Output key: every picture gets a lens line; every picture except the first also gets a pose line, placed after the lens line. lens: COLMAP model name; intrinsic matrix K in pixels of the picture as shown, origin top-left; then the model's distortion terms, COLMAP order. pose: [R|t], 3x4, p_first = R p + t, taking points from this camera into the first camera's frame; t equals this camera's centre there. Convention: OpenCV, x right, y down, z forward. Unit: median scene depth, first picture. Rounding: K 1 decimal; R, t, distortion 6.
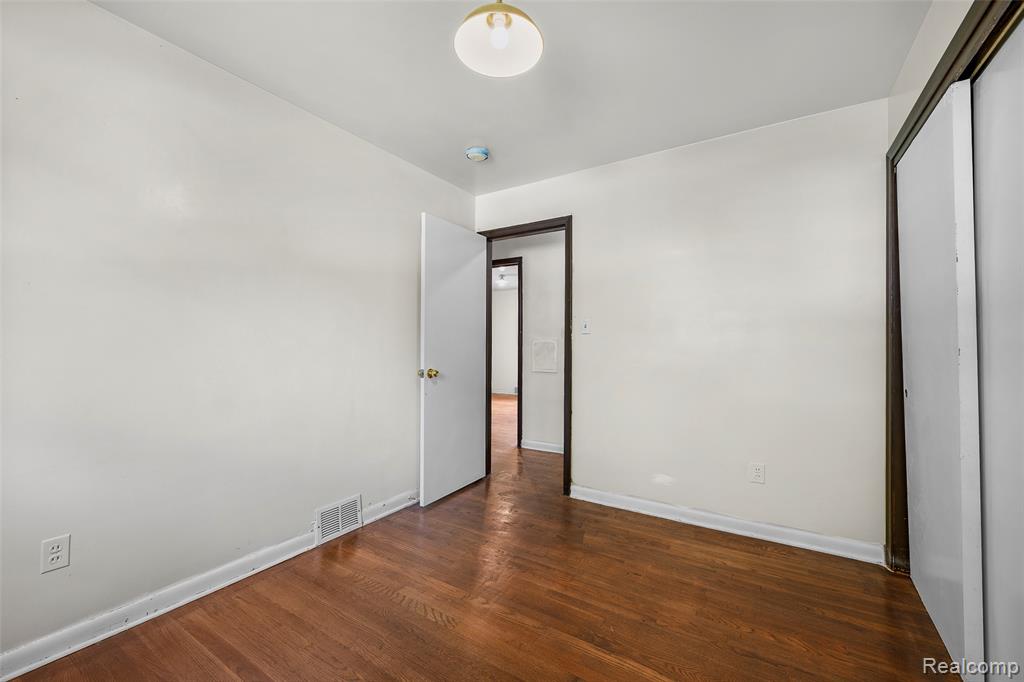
lens RADIAL K [[412.6, 0, 513.5], [0, 412.6, 338.7], [0, 0, 1]] dist [0.000388, 0.000187]
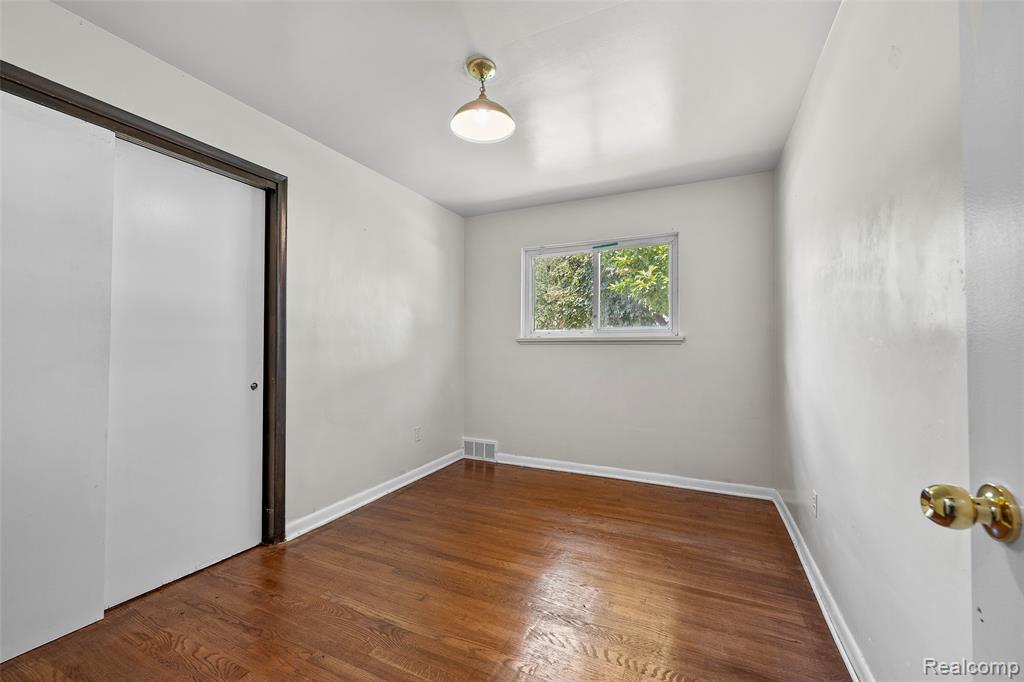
lens RADIAL K [[412.6, 0, 510.3], [0, 412.6, 341.1], [0, 0, 1]] dist [0.000388, 0.000187]
pose [[-0.993212, -0.003004, -0.116279, 0.022152], [-0.001318, 0.999893, -0.014580, 0.018449], [0.116310, -0.014327, -0.993110, 1.952814]]
